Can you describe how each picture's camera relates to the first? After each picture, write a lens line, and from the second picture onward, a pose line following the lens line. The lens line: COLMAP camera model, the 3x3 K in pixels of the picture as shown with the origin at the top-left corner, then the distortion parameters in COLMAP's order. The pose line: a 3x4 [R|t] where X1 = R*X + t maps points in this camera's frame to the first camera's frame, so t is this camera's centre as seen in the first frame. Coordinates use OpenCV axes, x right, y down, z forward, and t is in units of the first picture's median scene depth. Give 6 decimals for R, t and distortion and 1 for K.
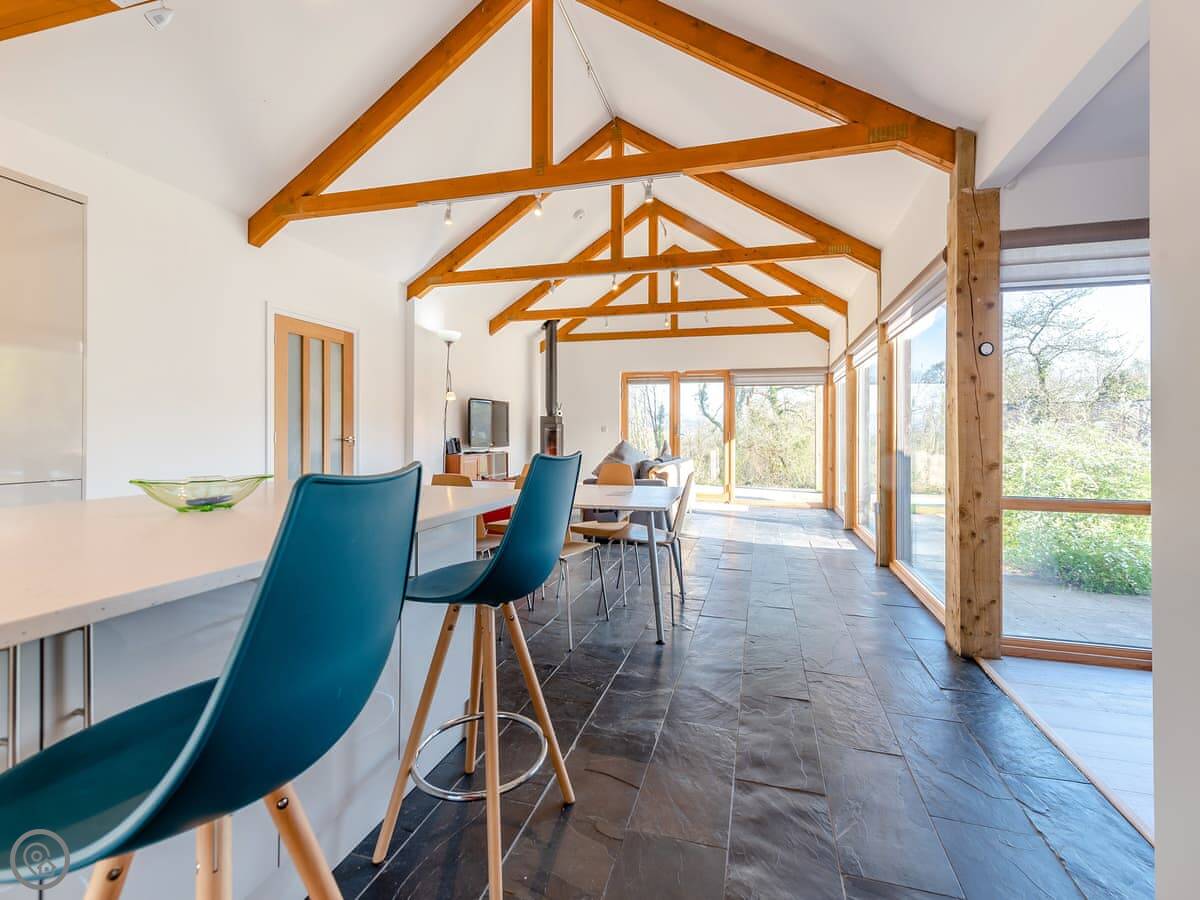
lens RADIAL K [[494.6, 0, 643.6], [0, 494.6, 435.7], [0, 0, 1]] dist [0.009808, 0.000184]
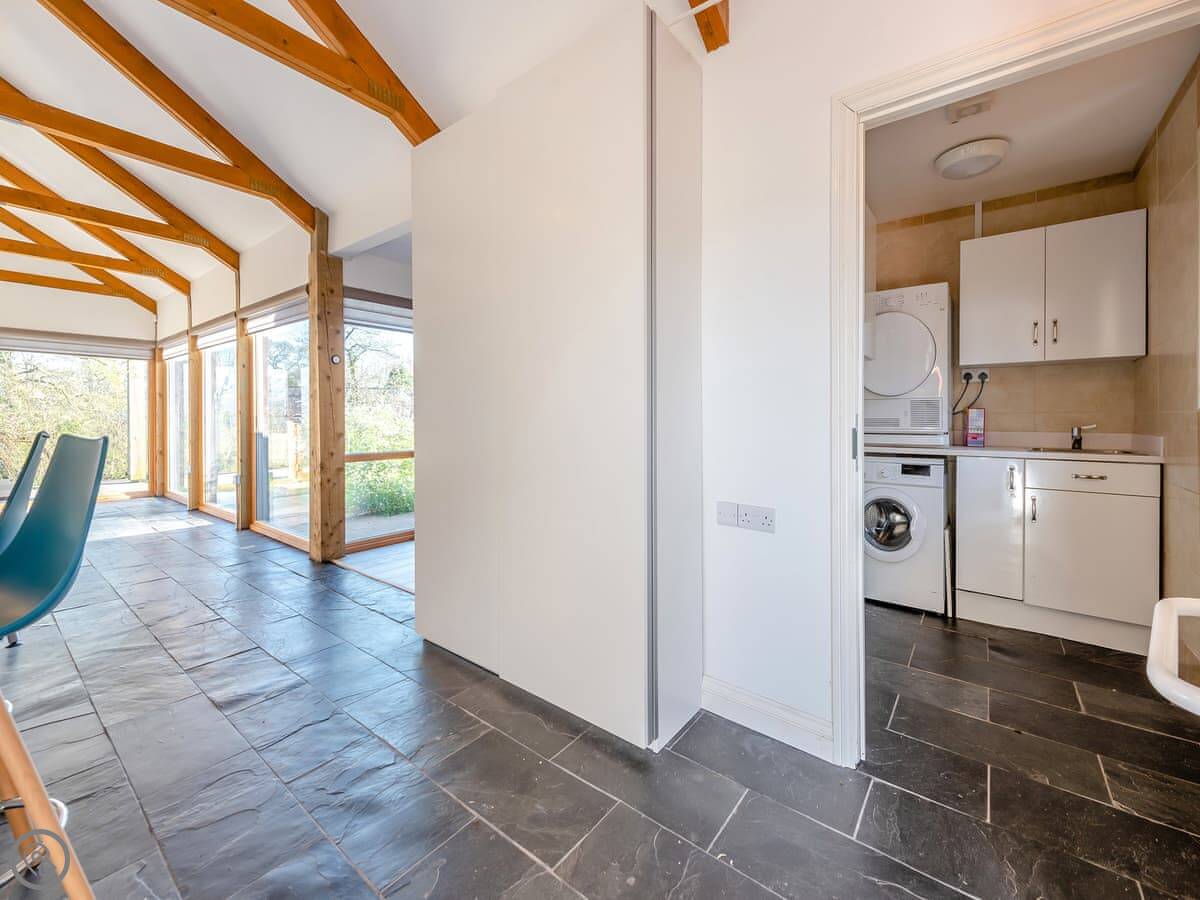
lens RADIAL K [[498.1, 0, 593.9], [0, 498.1, 413.4], [0, 0, 1]] dist [0.009534, -0.000147]
pose [[0.422350, -0.000403, 0.906433, -0.208133], [0.005127, 0.999985, -0.001944, 0.000226], [-0.906418, 0.005468, 0.422346, -0.209547]]
